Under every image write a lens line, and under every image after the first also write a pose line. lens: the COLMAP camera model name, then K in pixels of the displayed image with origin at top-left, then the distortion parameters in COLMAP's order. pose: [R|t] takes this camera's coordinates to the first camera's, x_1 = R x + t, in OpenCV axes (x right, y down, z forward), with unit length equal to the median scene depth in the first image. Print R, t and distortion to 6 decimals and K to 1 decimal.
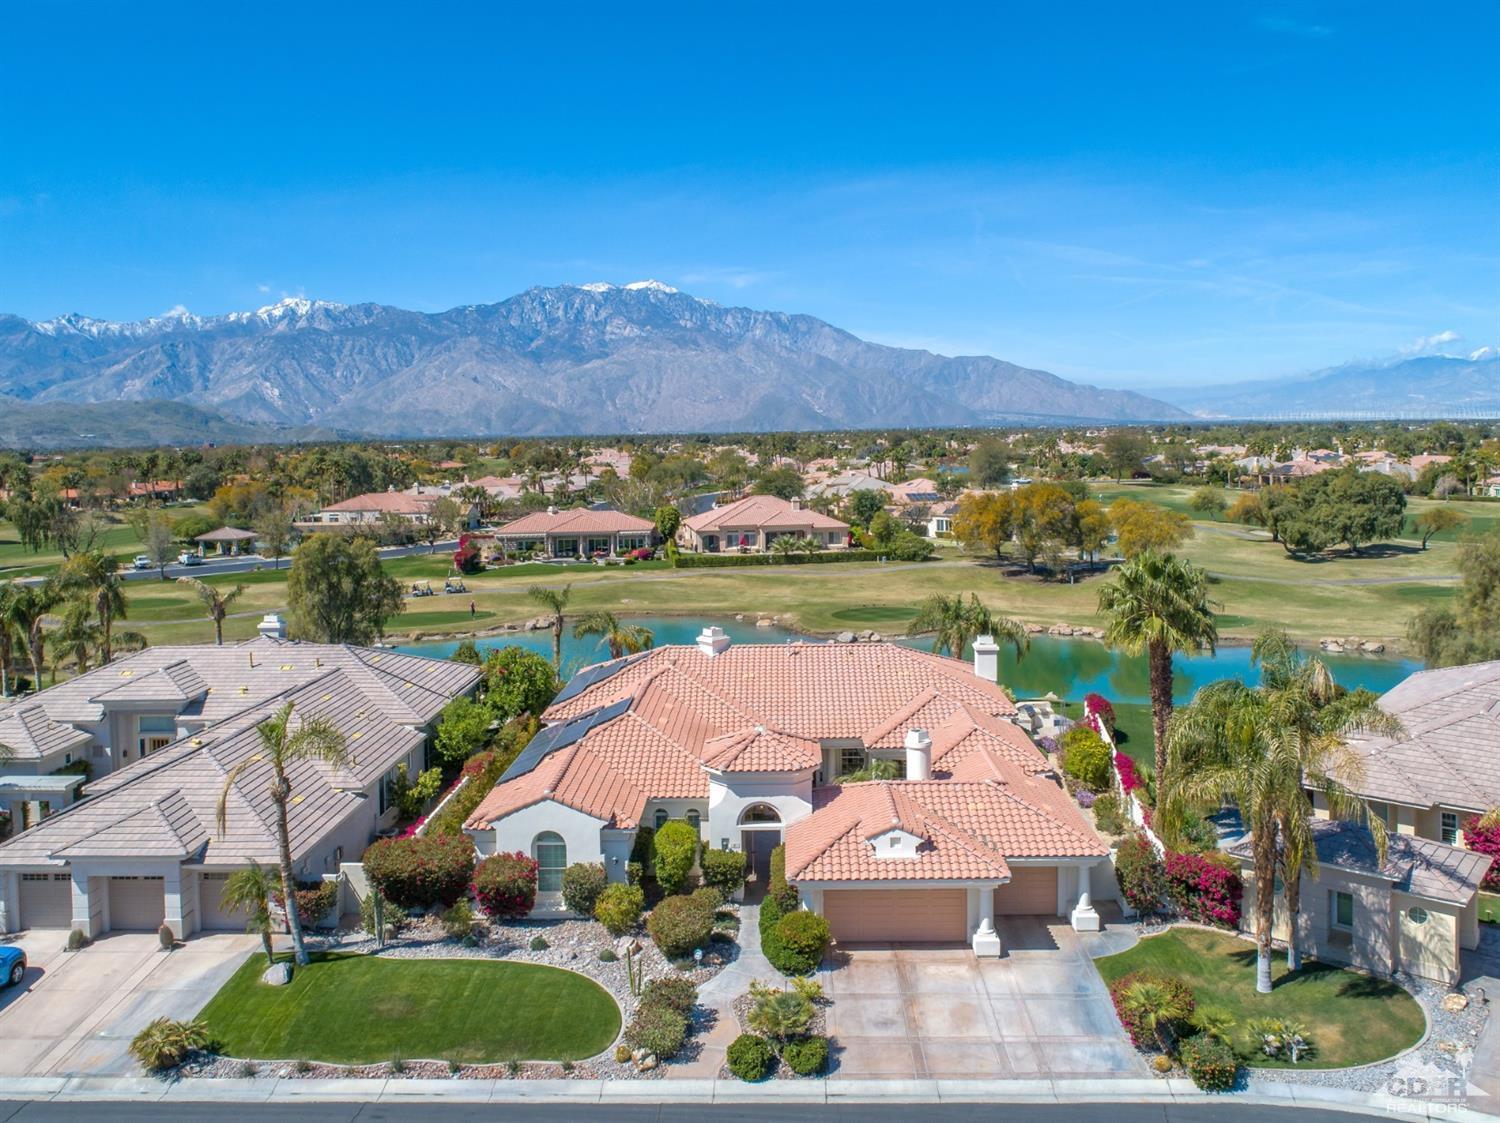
lens RADIAL K [[1172.8, 0, 752.1], [0, 1172.8, 469.6], [0, 0, 1]] dist [-0.025092, 0.011518]
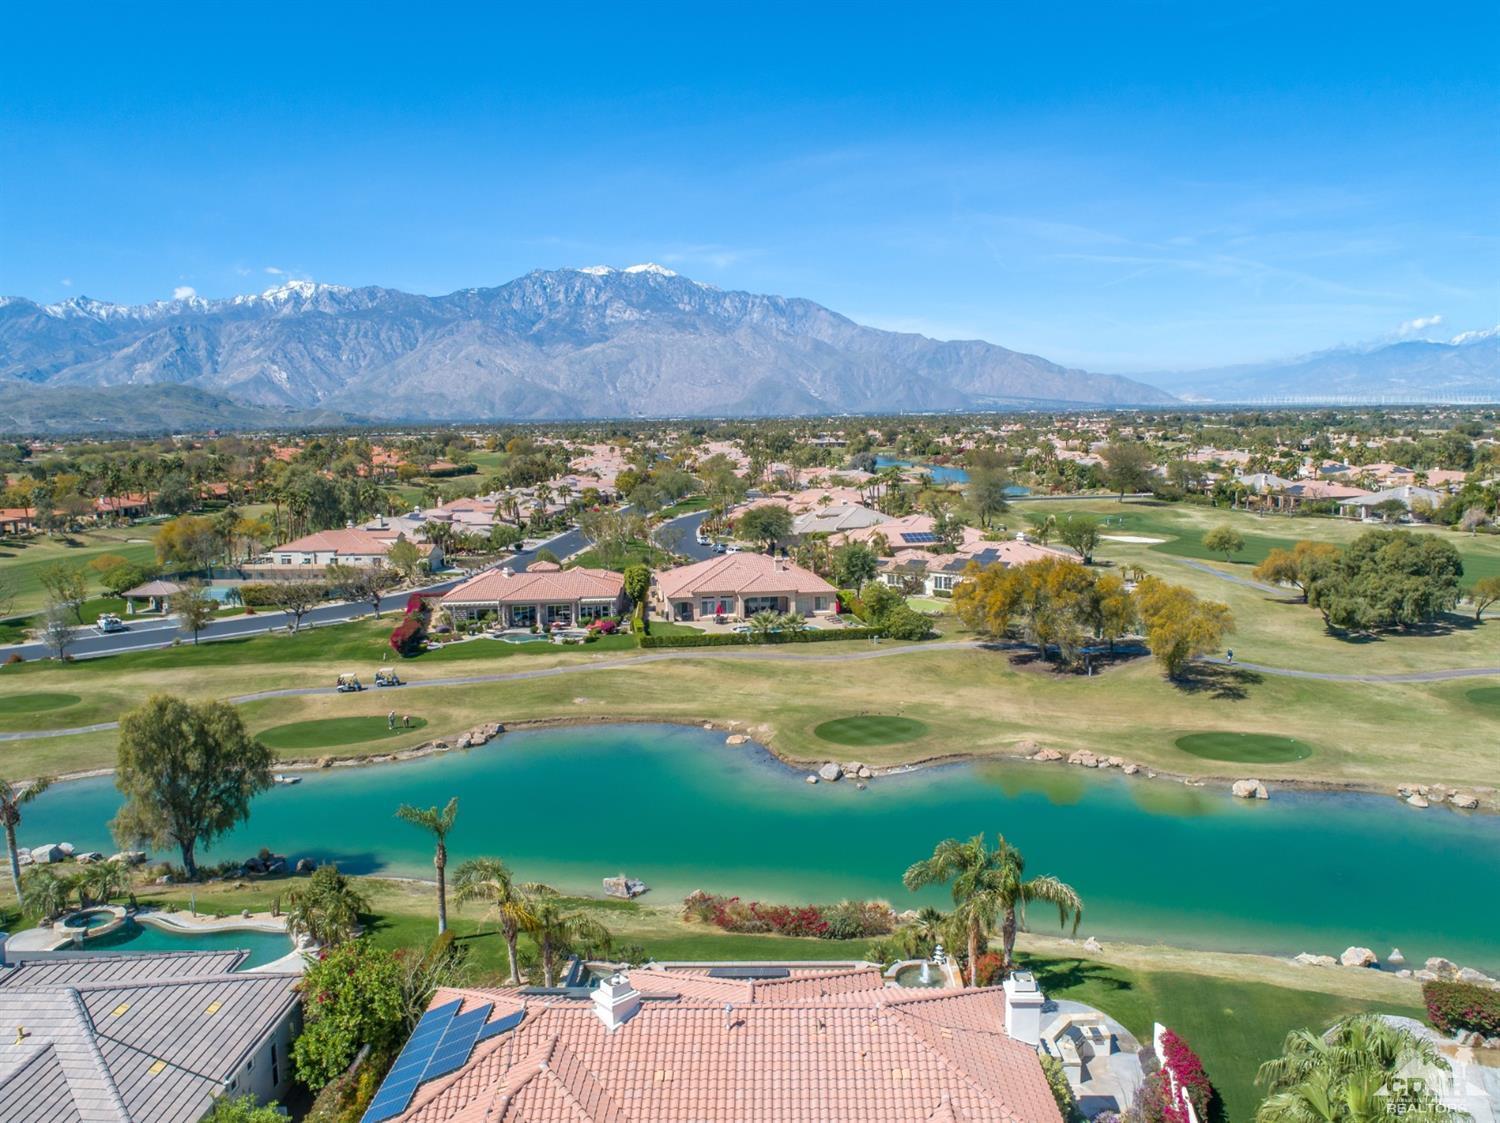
lens RADIAL K [[1130.7, 0, 753.4], [0, 1130.7, 562.0], [0, 0, 1]] dist [-0.023307, 0.008666]
pose [[0.999995, 0.000485, 0.003129, 0.013606], [-0.000790, 0.995133, 0.098534, -0.052399], [-0.003066, -0.098536, 0.995129, 0.124089]]
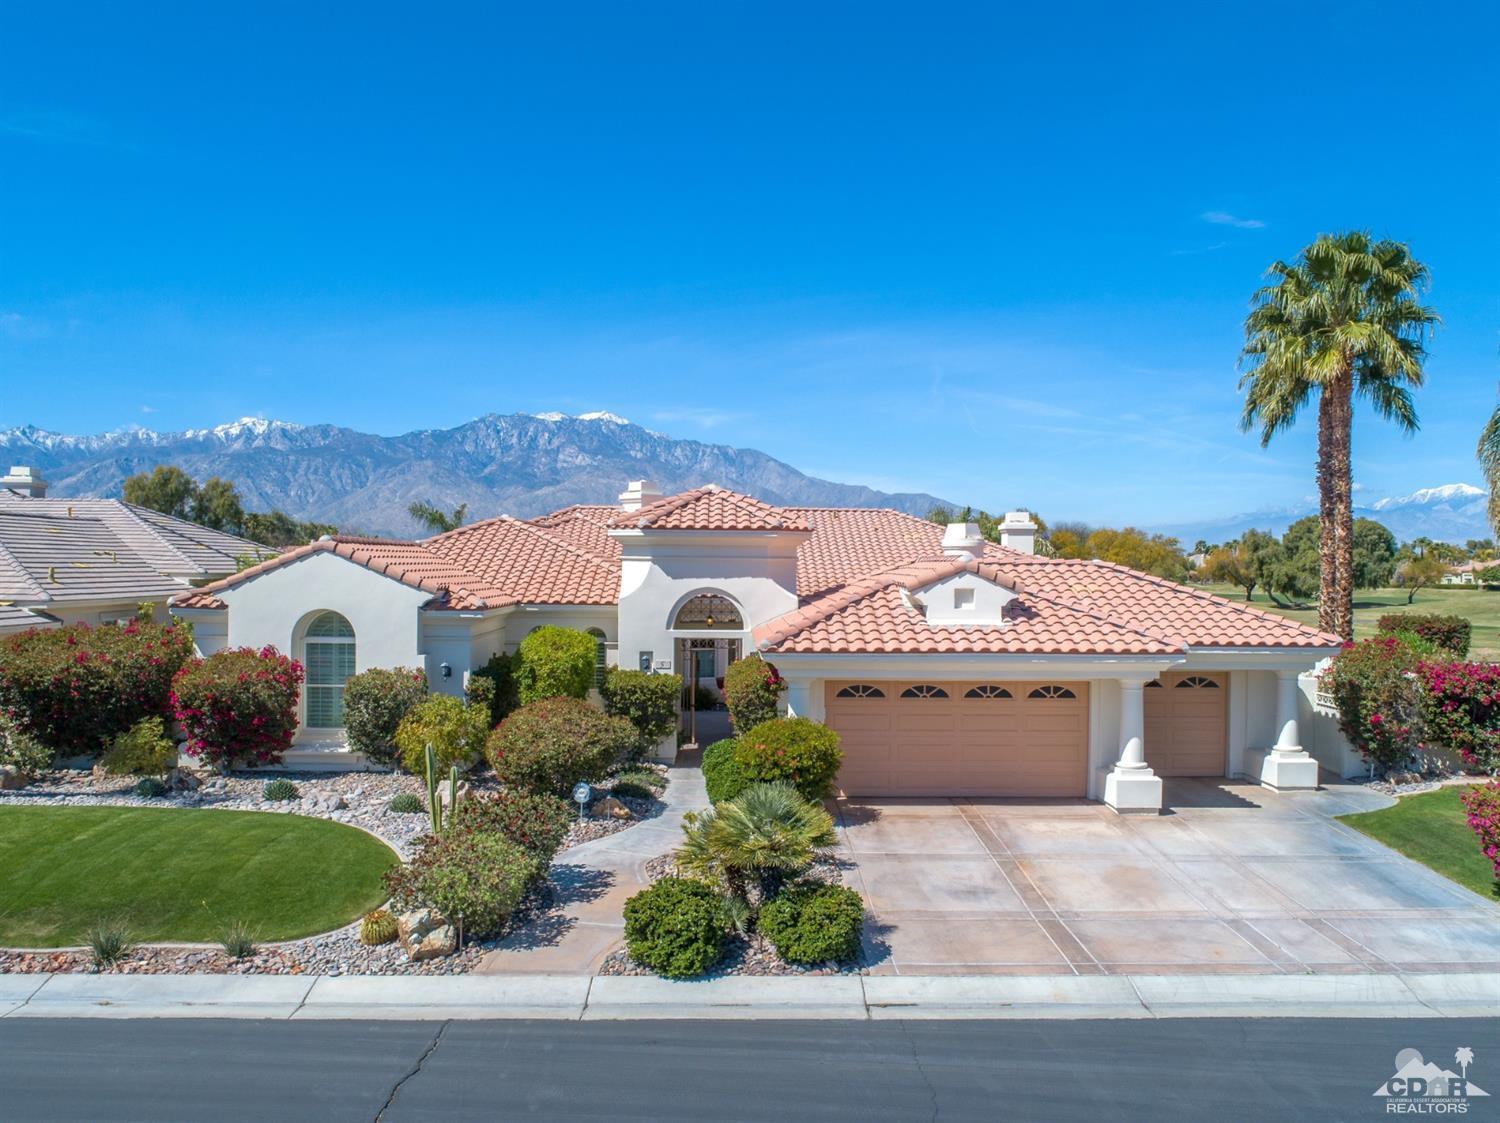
lens RADIAL K [[1130.7, 0, 753.4], [0, 1130.7, 562.0], [0, 0, 1]] dist [-0.023307, 0.008666]
pose [[0.998448, 0.025695, 0.049416, 0.000261], [-0.024066, 0.999156, -0.033286, 0.065700], [-0.050230, 0.032045, 0.998223, 0.100546]]
